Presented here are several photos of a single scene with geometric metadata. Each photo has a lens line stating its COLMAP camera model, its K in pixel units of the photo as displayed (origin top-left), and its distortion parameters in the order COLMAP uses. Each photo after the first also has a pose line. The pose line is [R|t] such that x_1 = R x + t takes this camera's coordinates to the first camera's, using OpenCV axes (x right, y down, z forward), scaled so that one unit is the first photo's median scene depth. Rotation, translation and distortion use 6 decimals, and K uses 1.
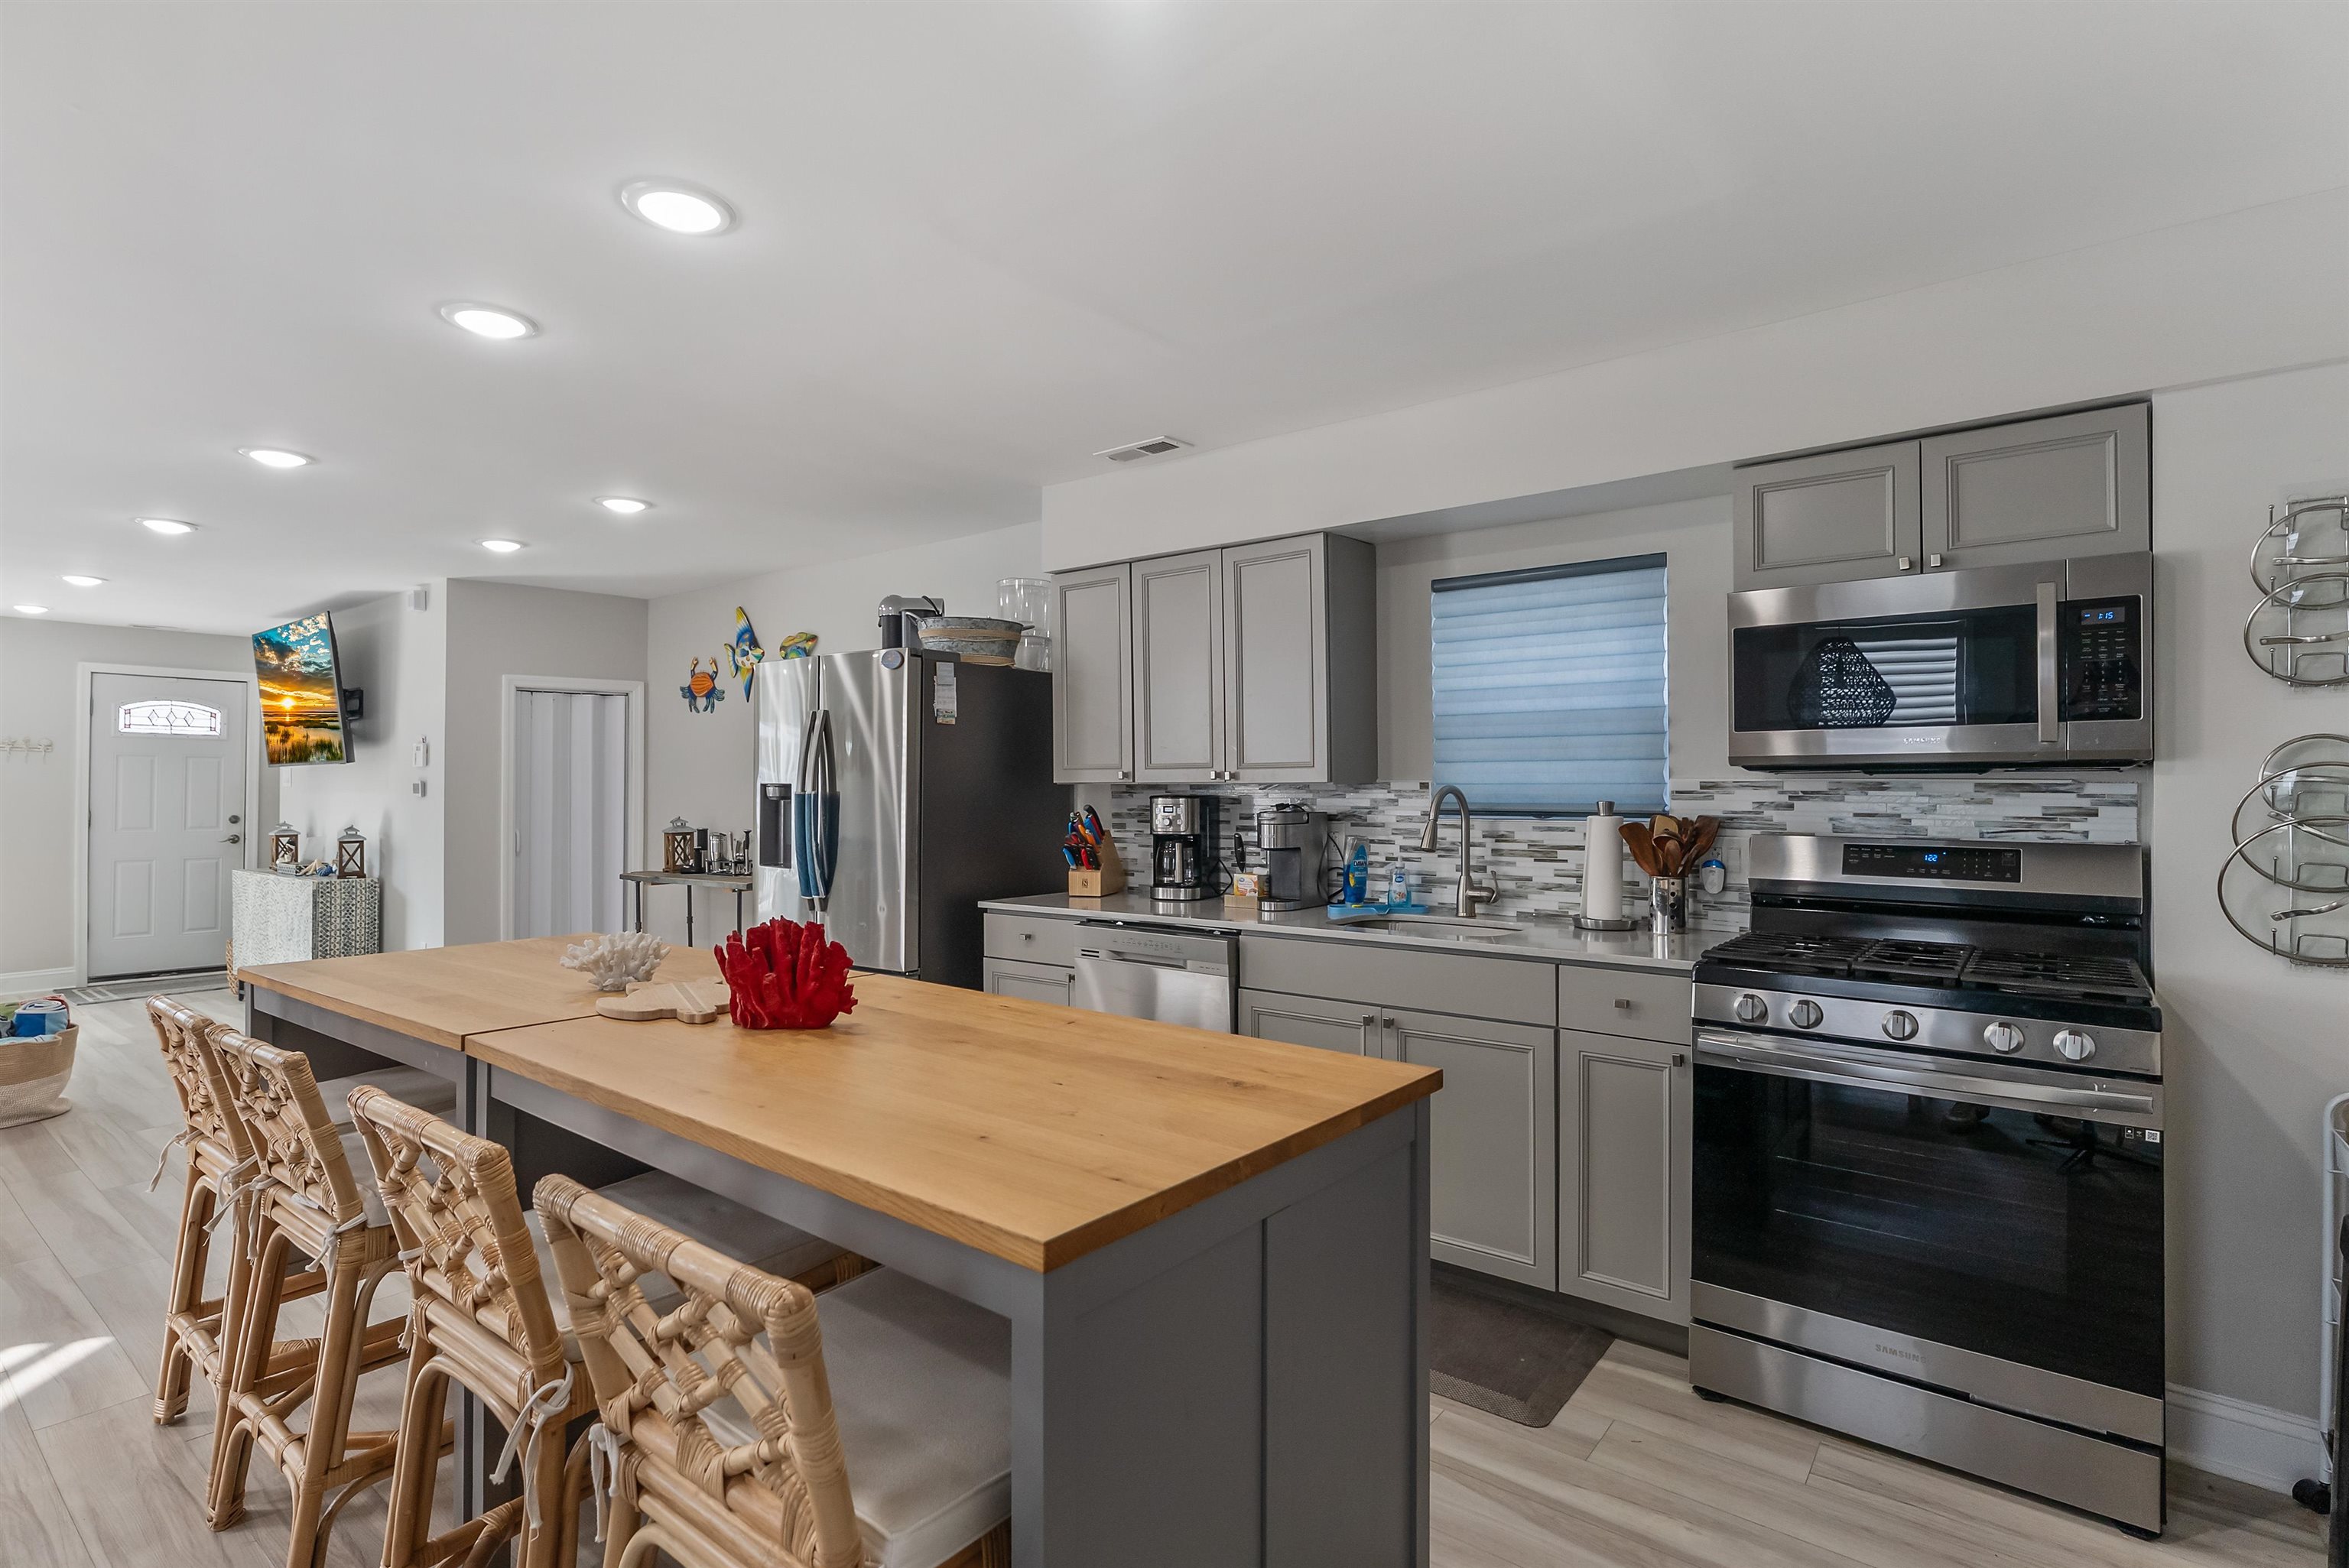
lens RADIAL K [[1128.0, 0, 1184.6], [0, 1128.0, 779.6], [0, 0, 1]] dist [0.000573, -0.000409]
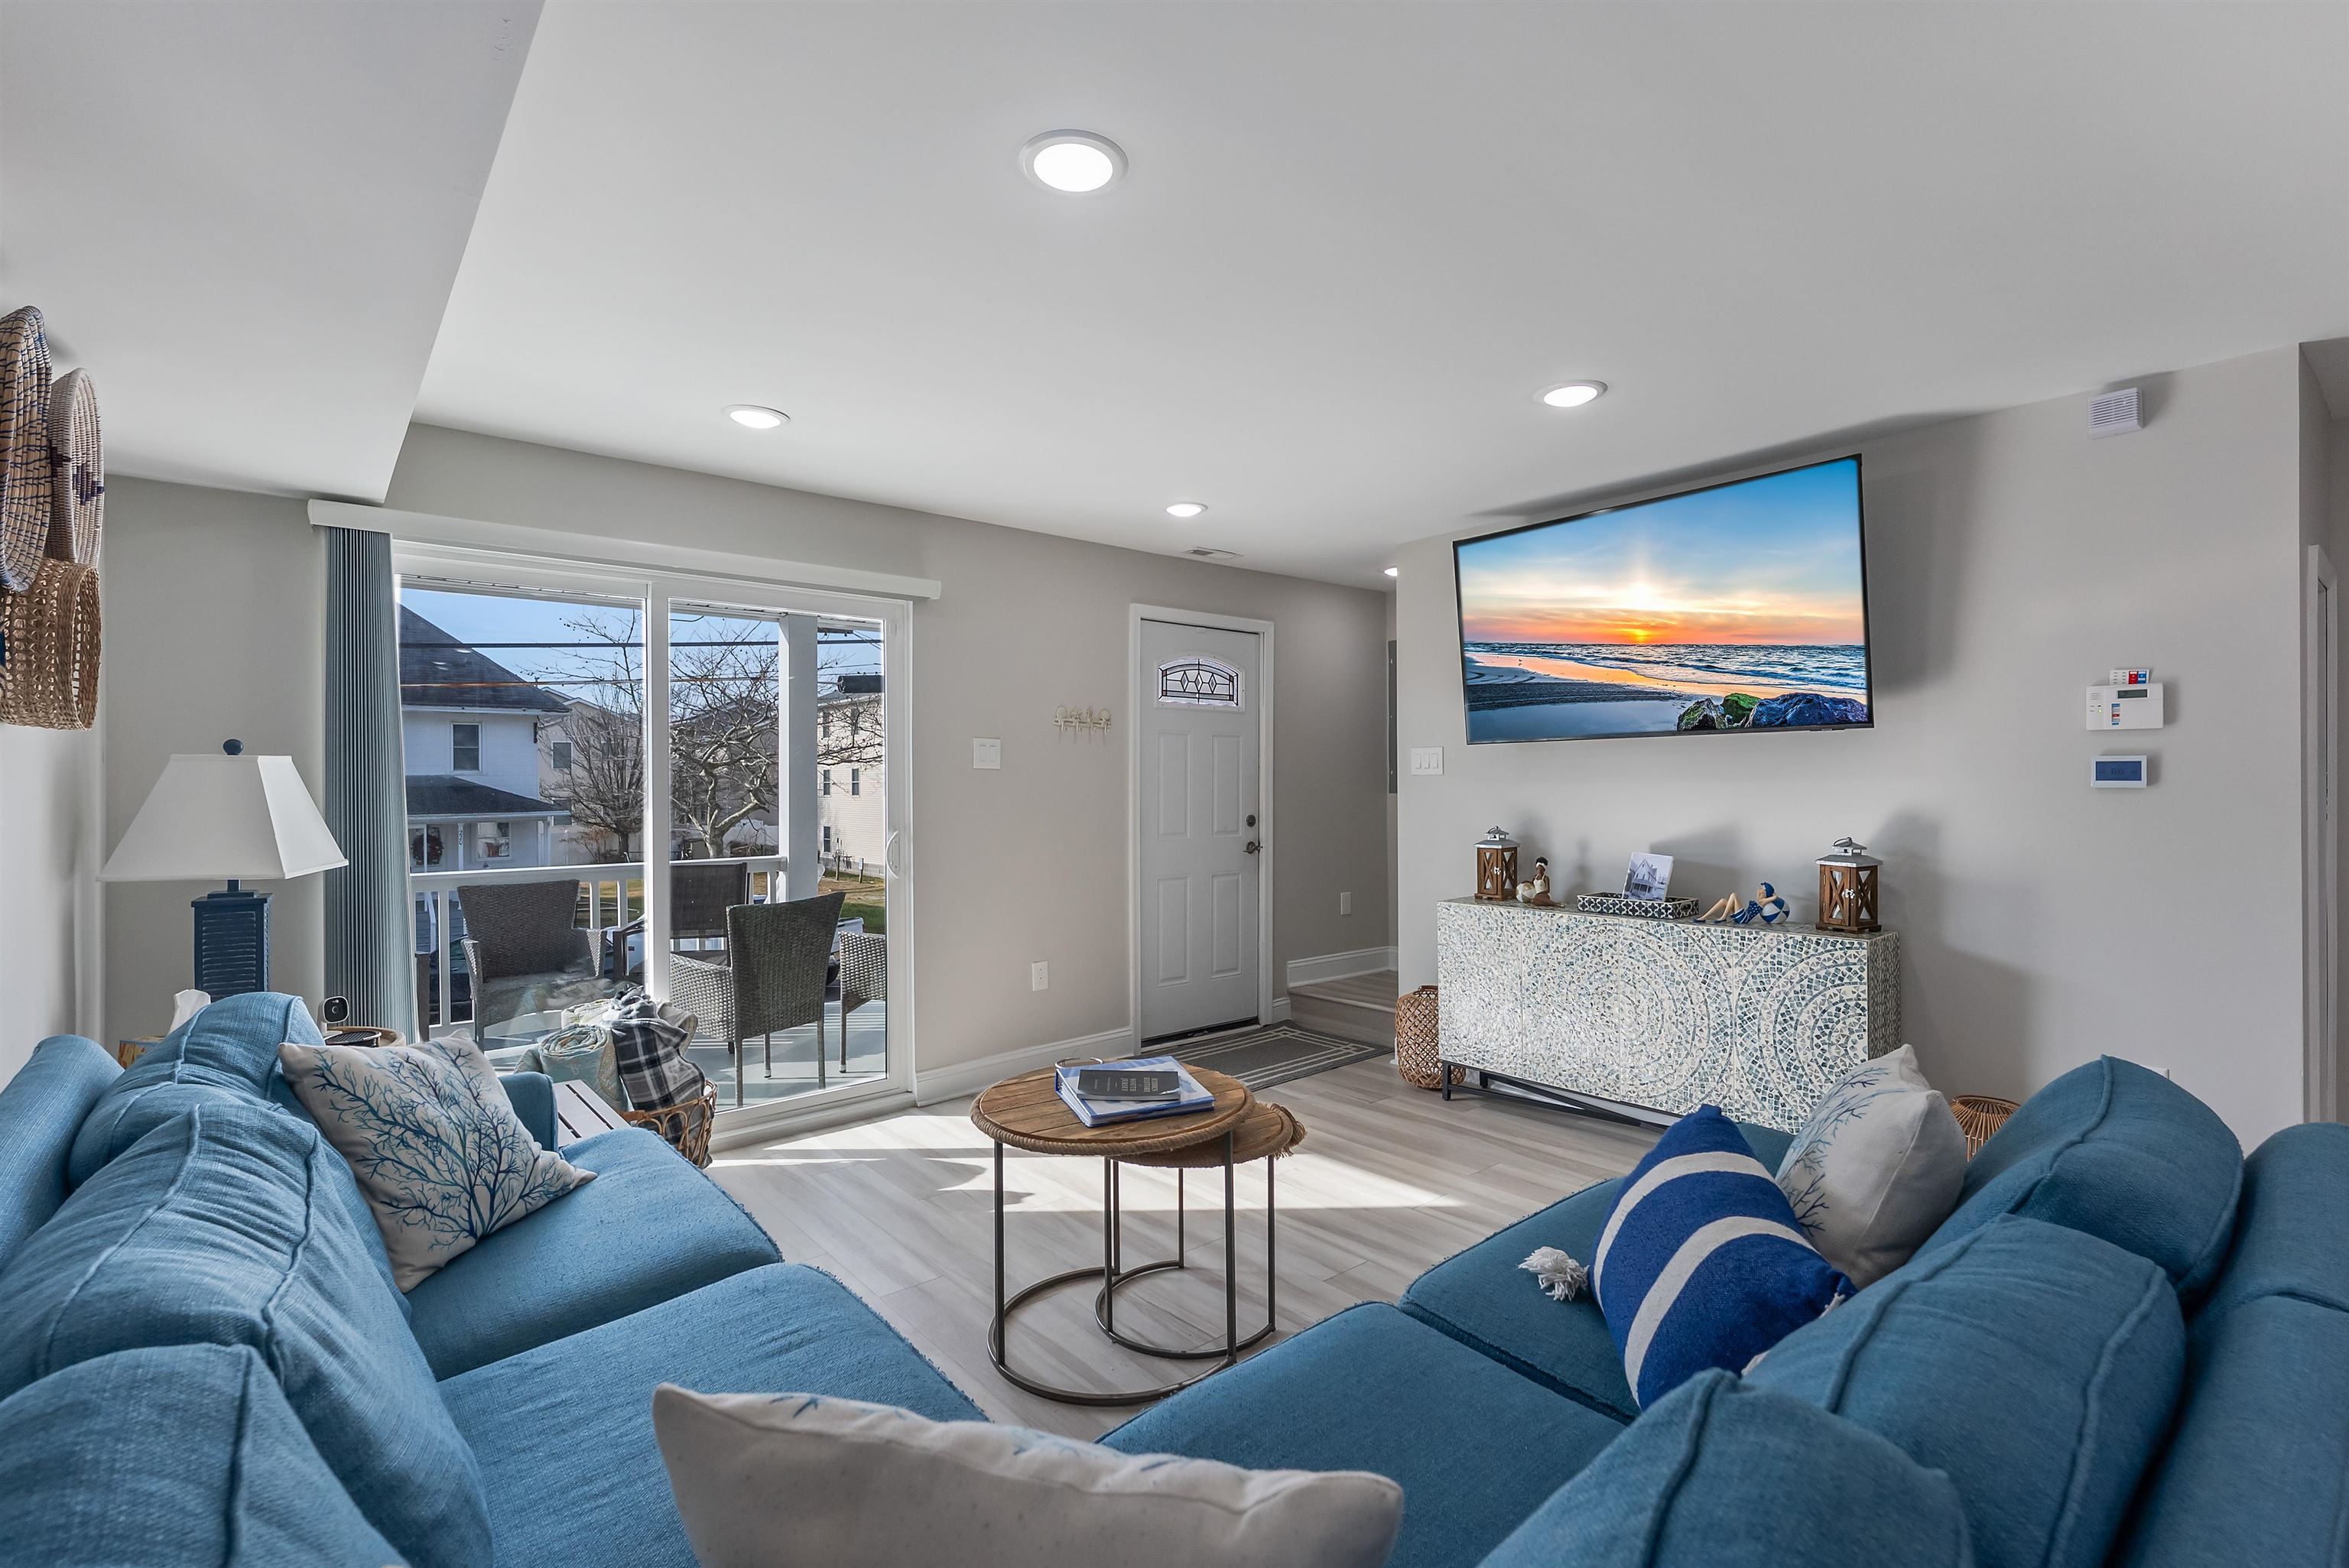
lens RADIAL K [[1046.5, 0, 1174.5], [0, 1046.5, 784.0], [0, 0, 1]] dist [-0.003006, -0.000067]
pose [[0.978592, -0.006436, -0.205707, -1.484924], [0.008925, 0.999898, 0.011175, 0.006785], [0.205614, -0.012772, 0.978550, 0.642282]]
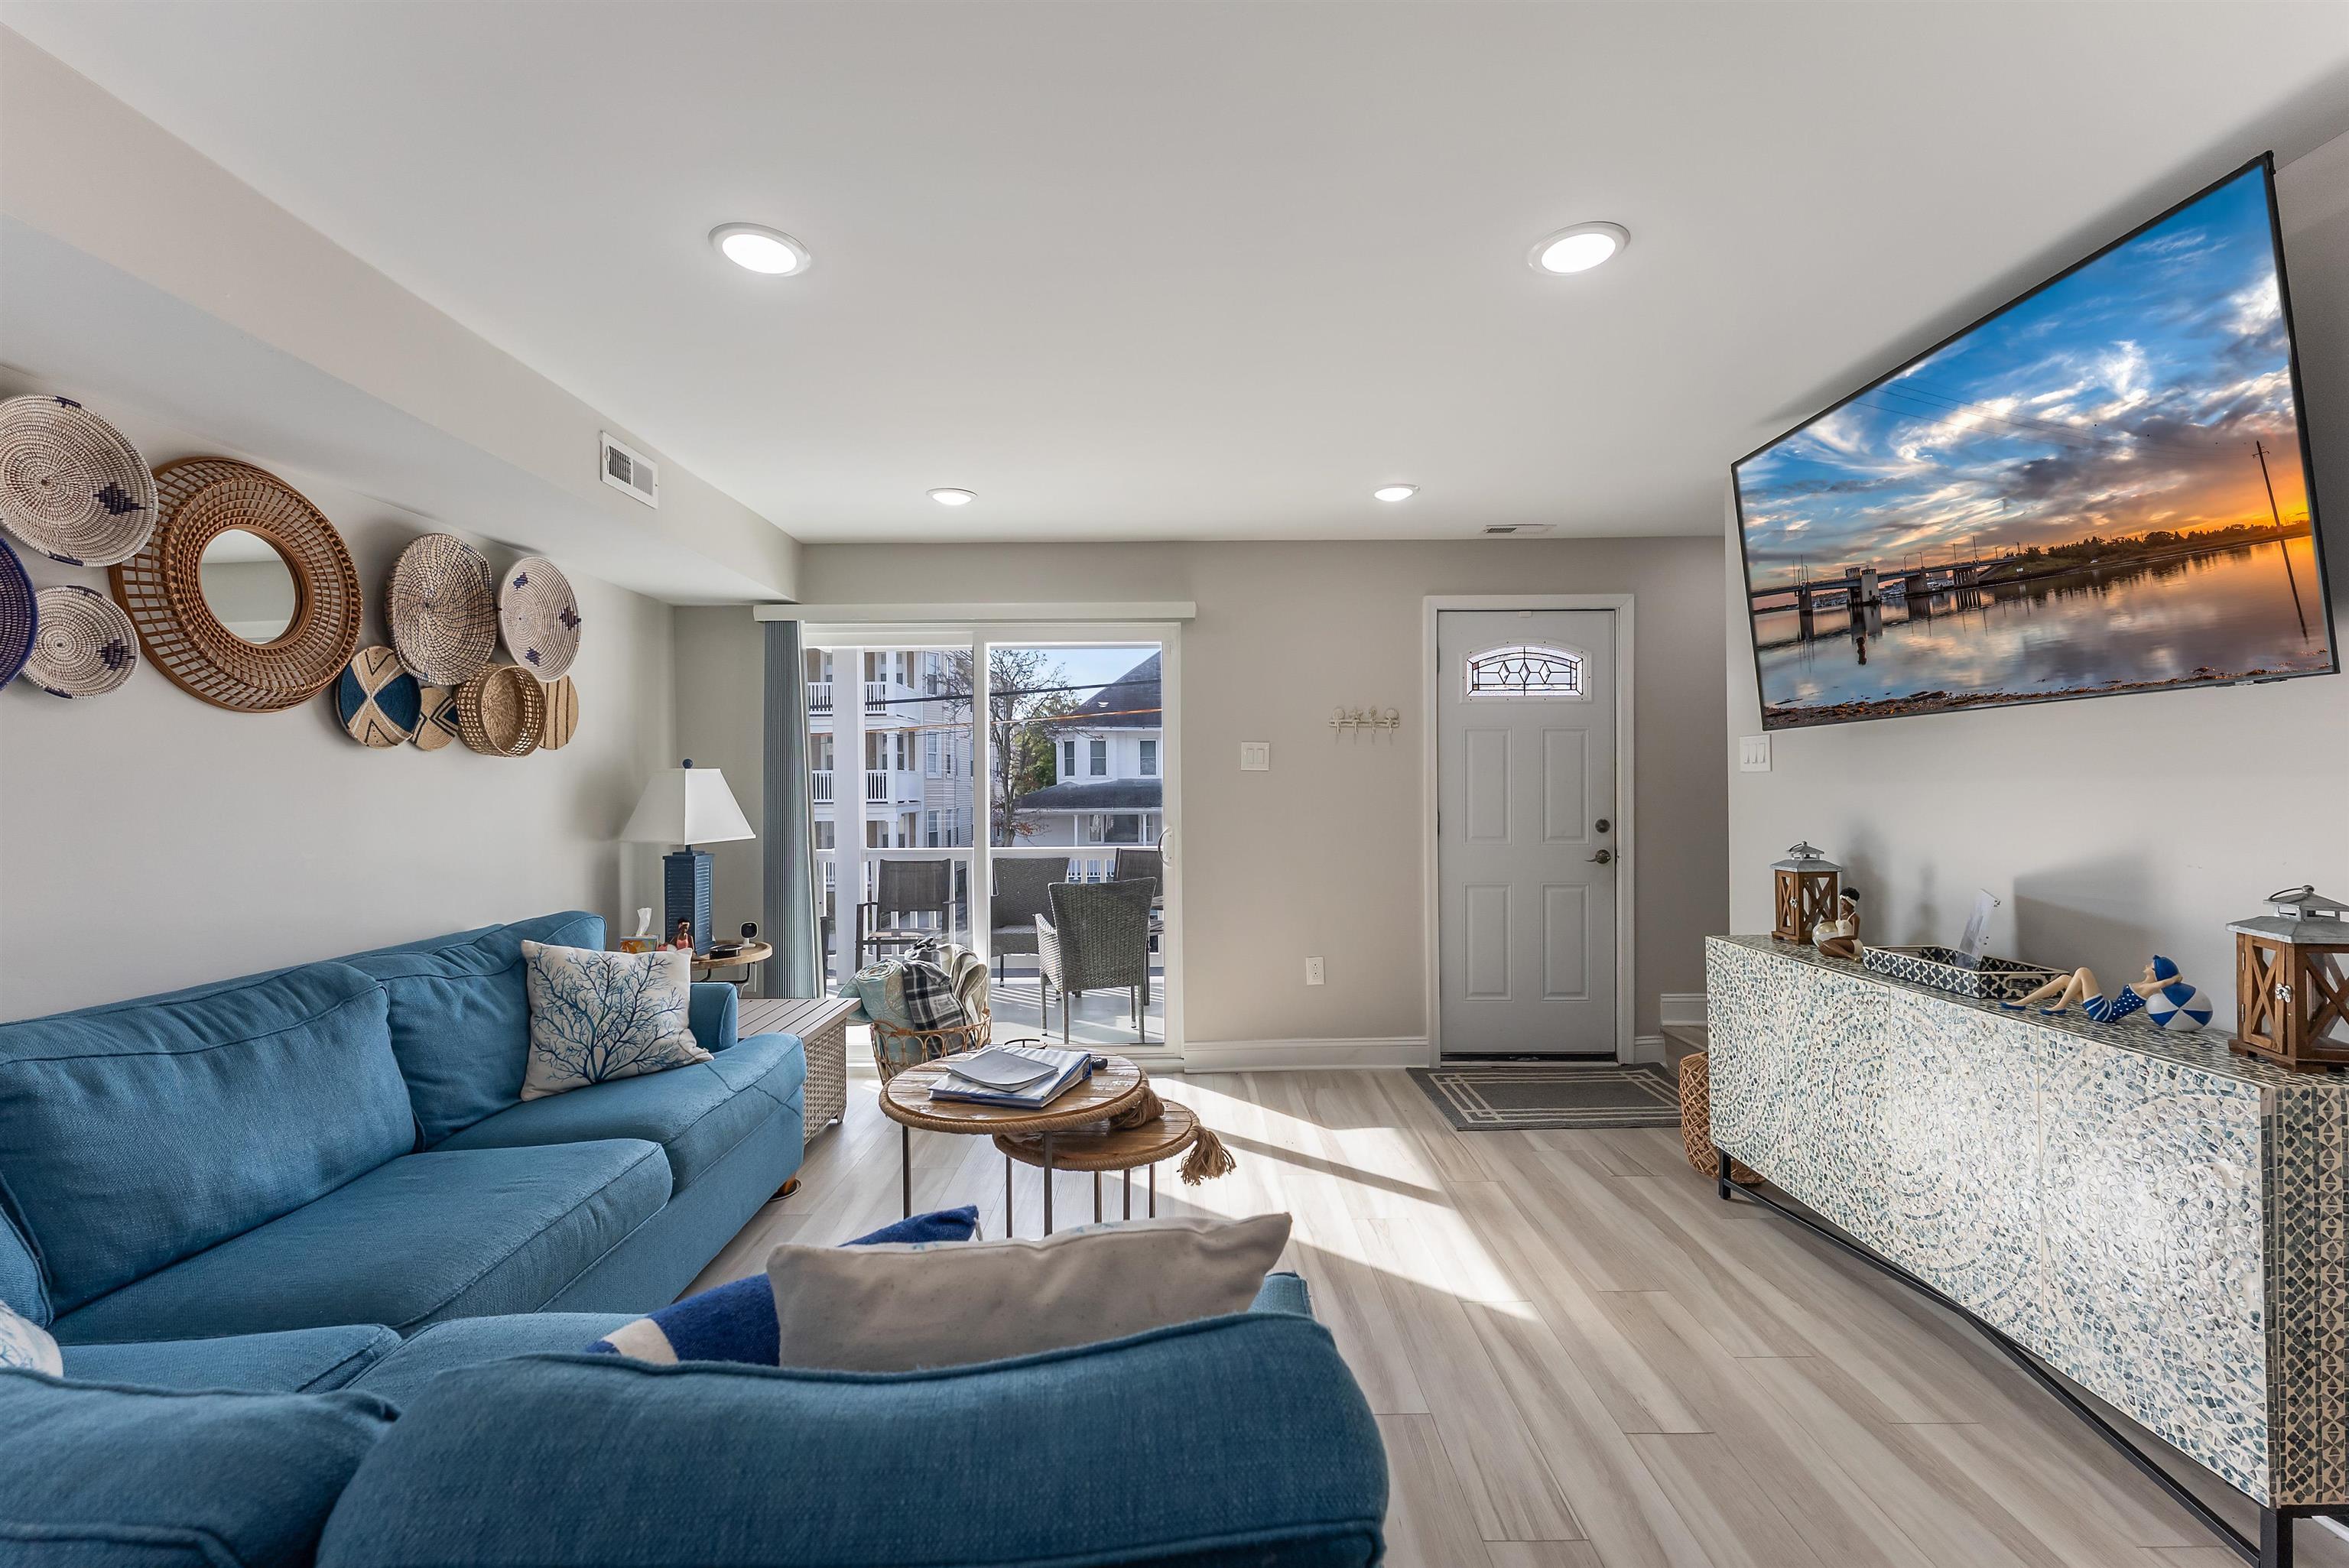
lens RADIAL K [[952.1, 0, 1177.3], [0, 952.1, 783.7], [0, 0, 1]] dist [0.000031, 0.000280]
pose [[0.616826, -0.008617, -0.787053, -1.120079], [0.016318, 0.999865, 0.001842, 0.012685], [0.786931, -0.013980, 0.616883, 0.946222]]
